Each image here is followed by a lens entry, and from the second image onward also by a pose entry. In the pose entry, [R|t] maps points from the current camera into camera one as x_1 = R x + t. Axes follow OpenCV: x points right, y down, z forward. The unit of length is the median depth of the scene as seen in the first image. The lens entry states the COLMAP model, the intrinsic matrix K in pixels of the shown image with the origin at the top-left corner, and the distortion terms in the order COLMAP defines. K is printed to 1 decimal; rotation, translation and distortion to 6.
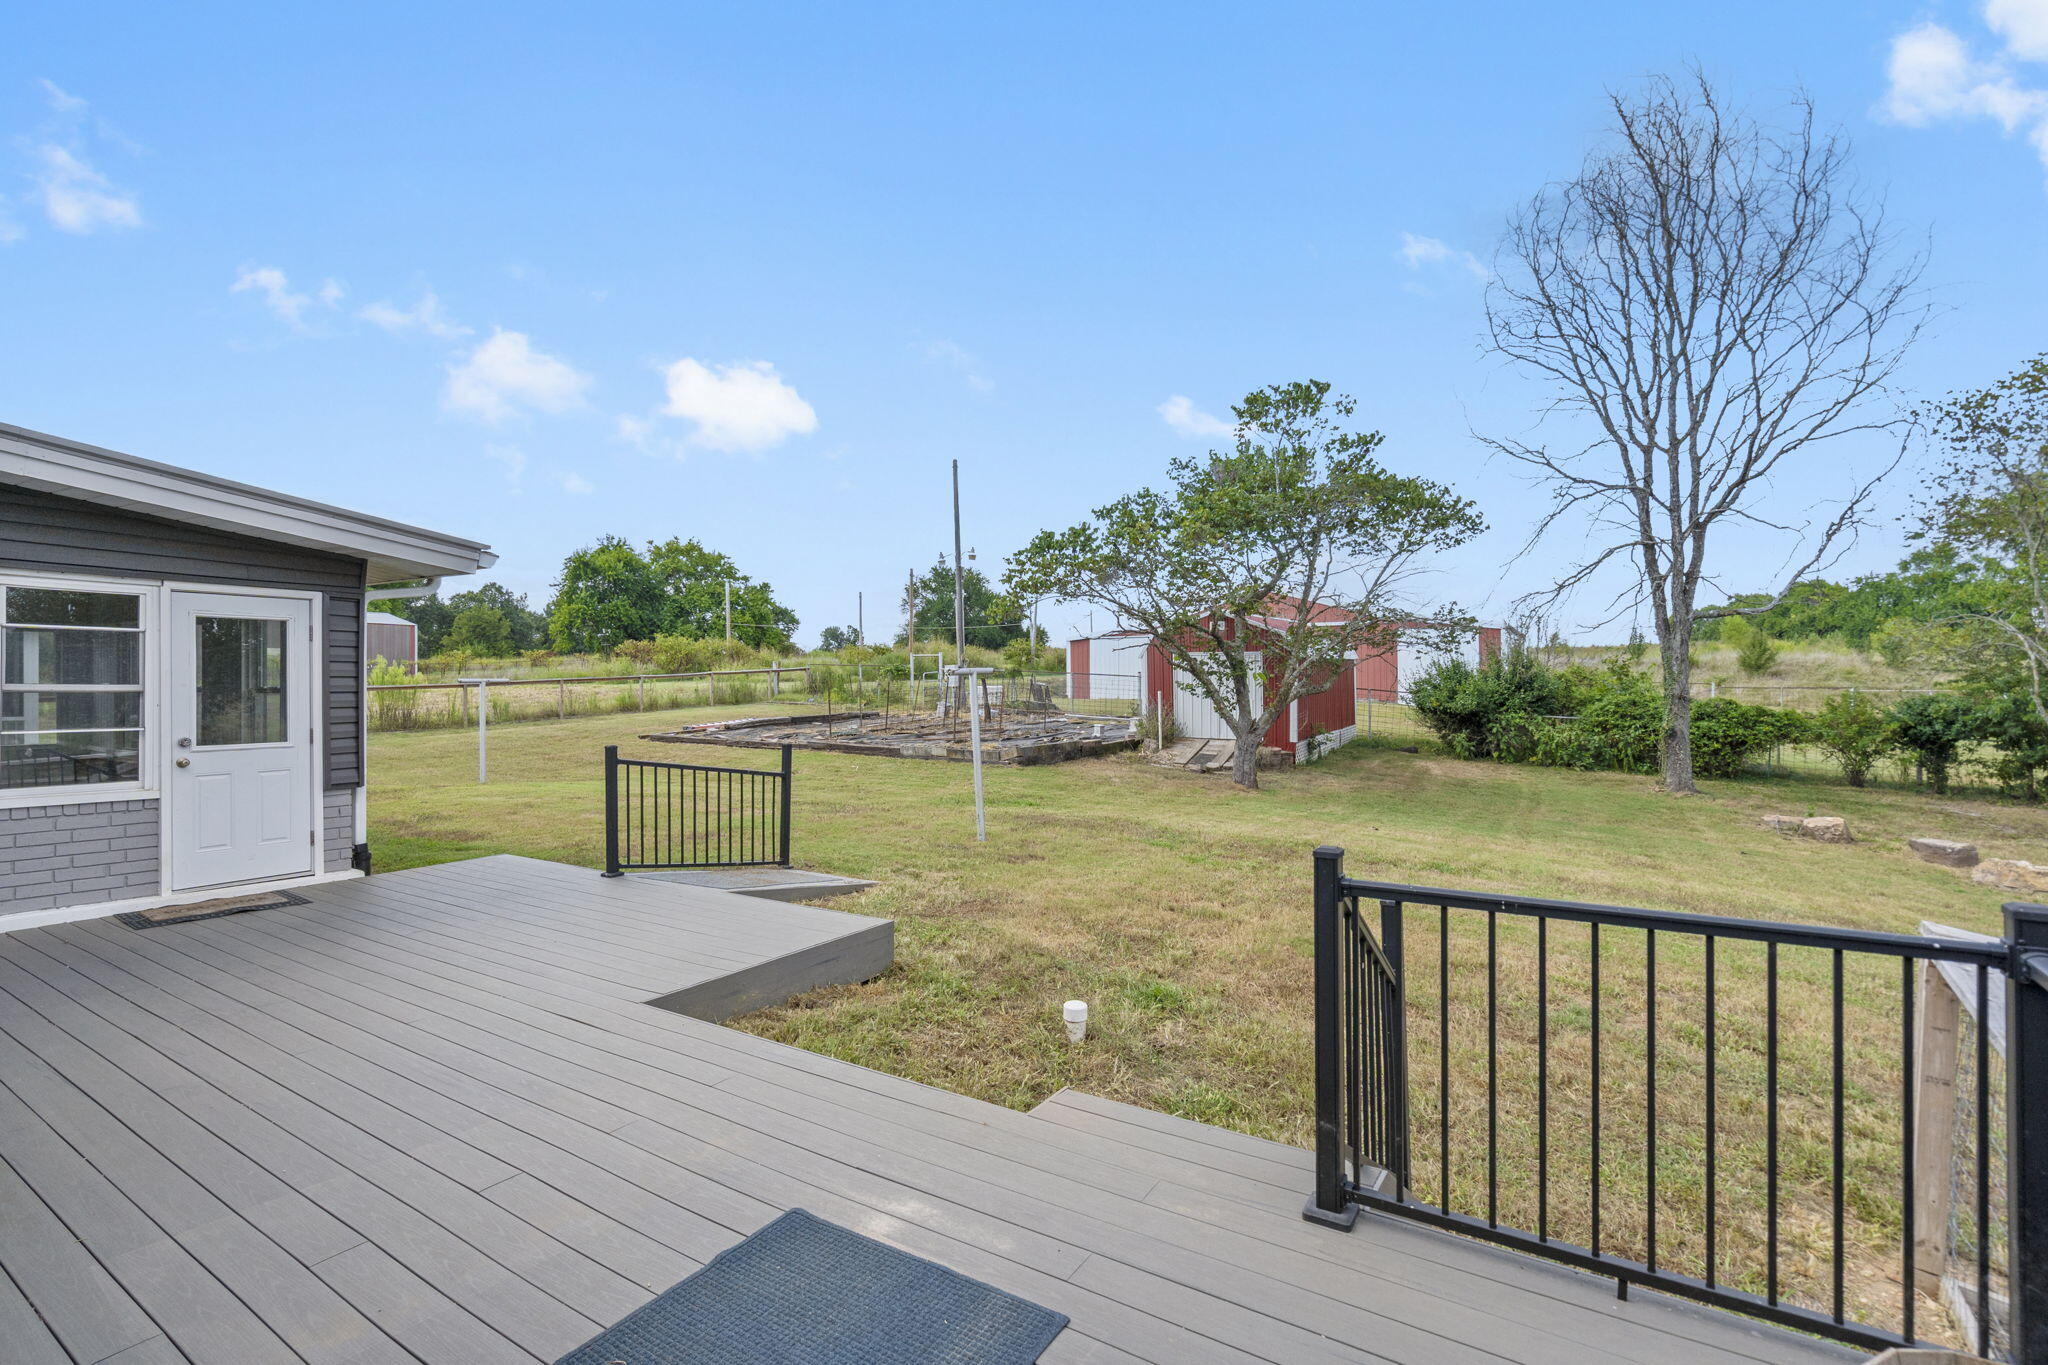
lens RADIAL K [[922.9, 0, 1024.0], [0, 922.9, 682.5], [0, 0, 1]] dist [0.001873, -0.000015]
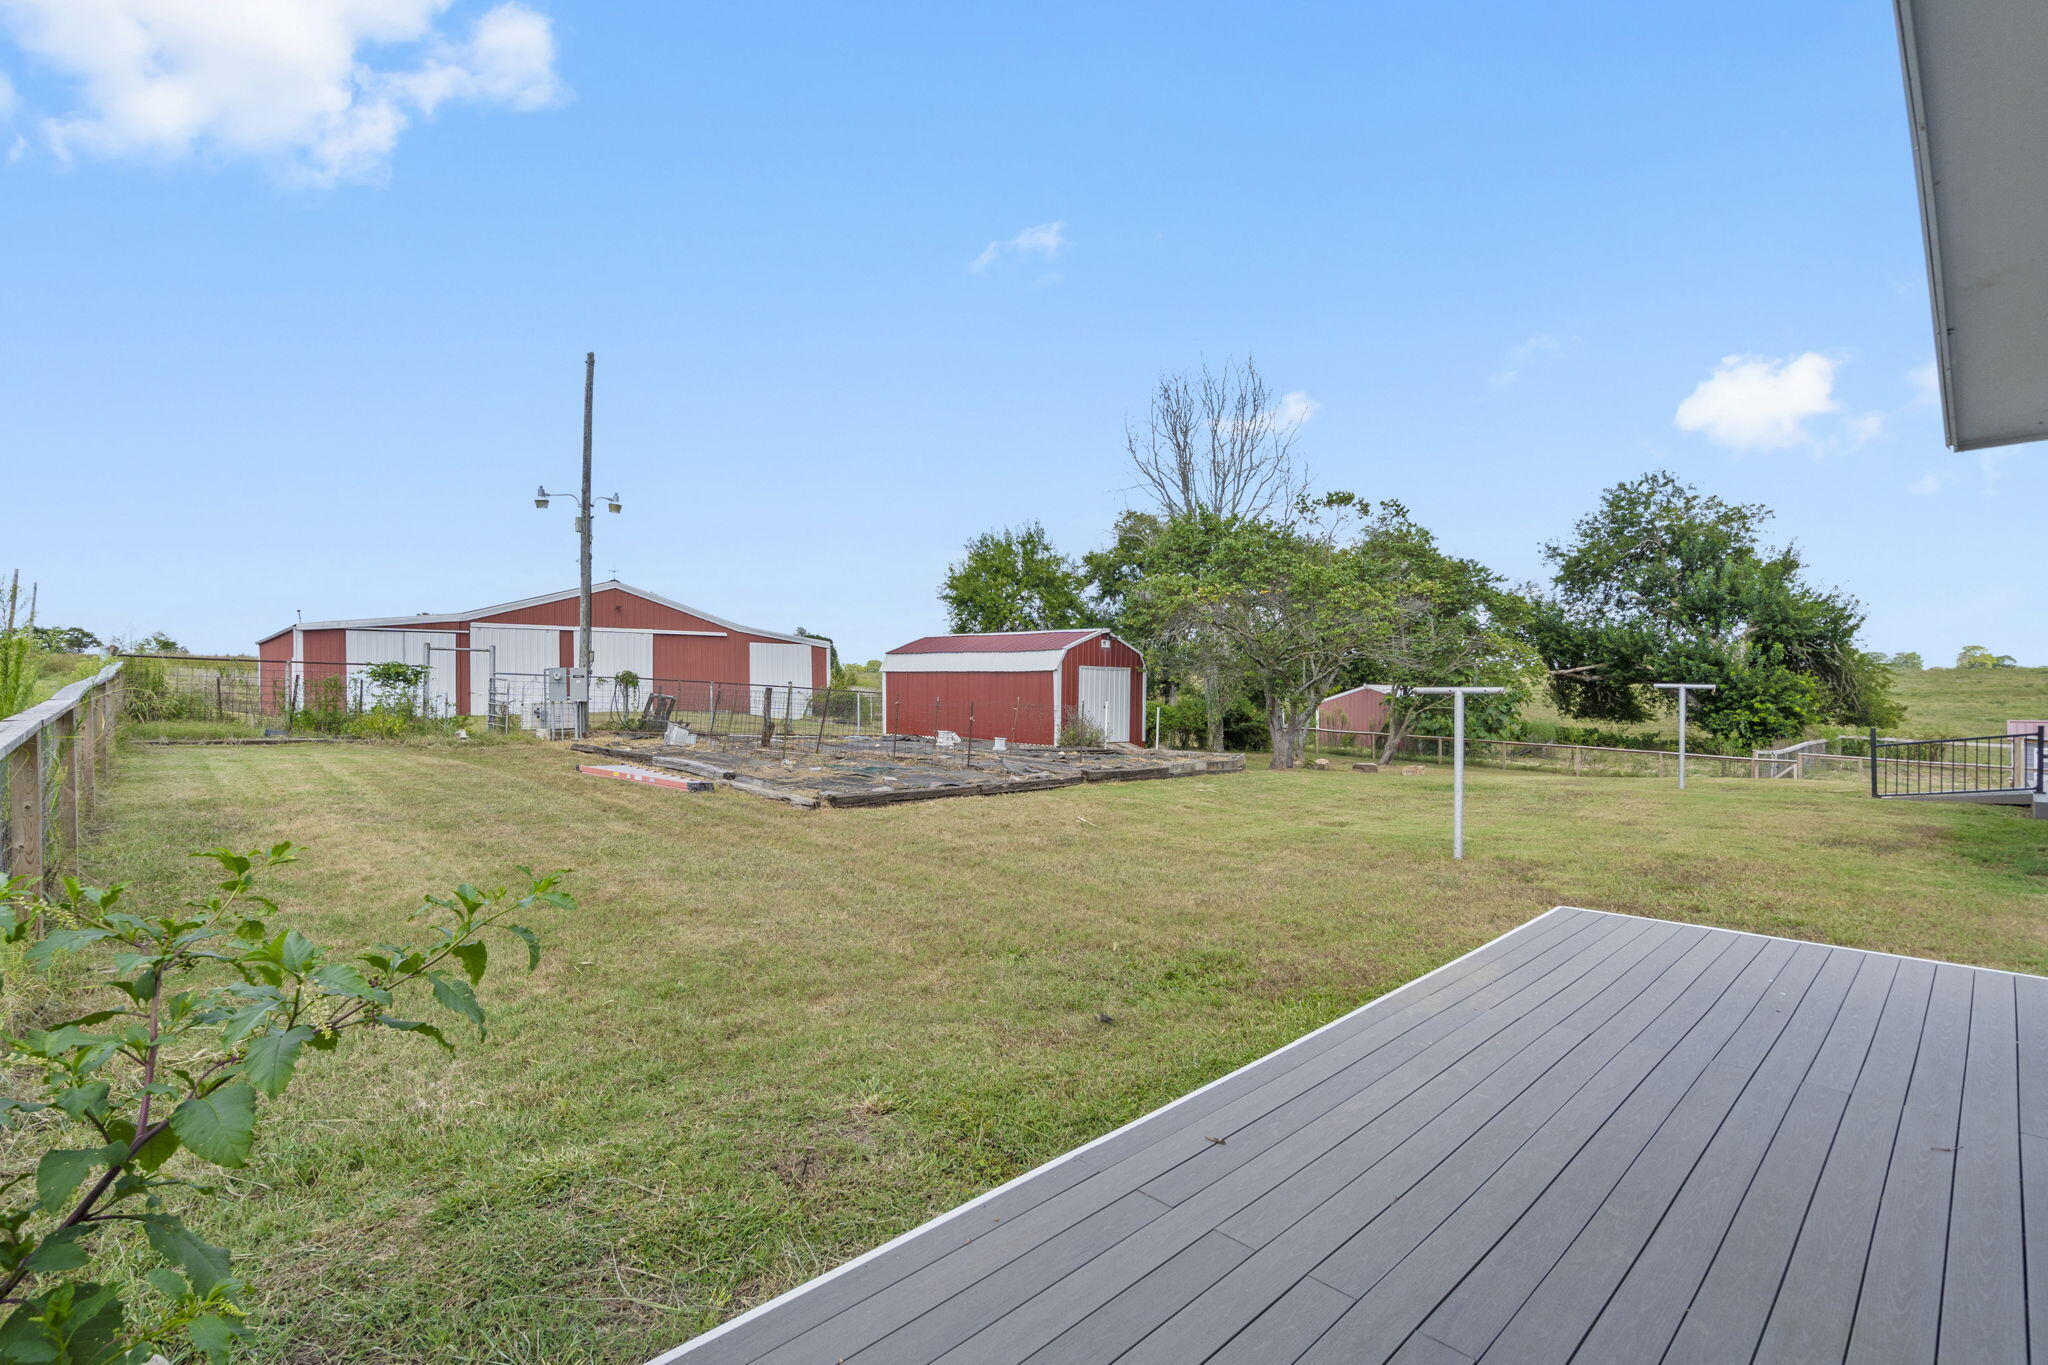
lens RADIAL K [[922.9, 0, 1024.0], [0, 922.9, 682.5], [0, 0, 1]] dist [0.001873, -0.000015]
pose [[0.232306, 0.006945, 0.972618, -1.071690], [0.000884, 0.999973, -0.007352, -0.006754], [-0.972642, 0.002567, 0.232293, 0.936359]]
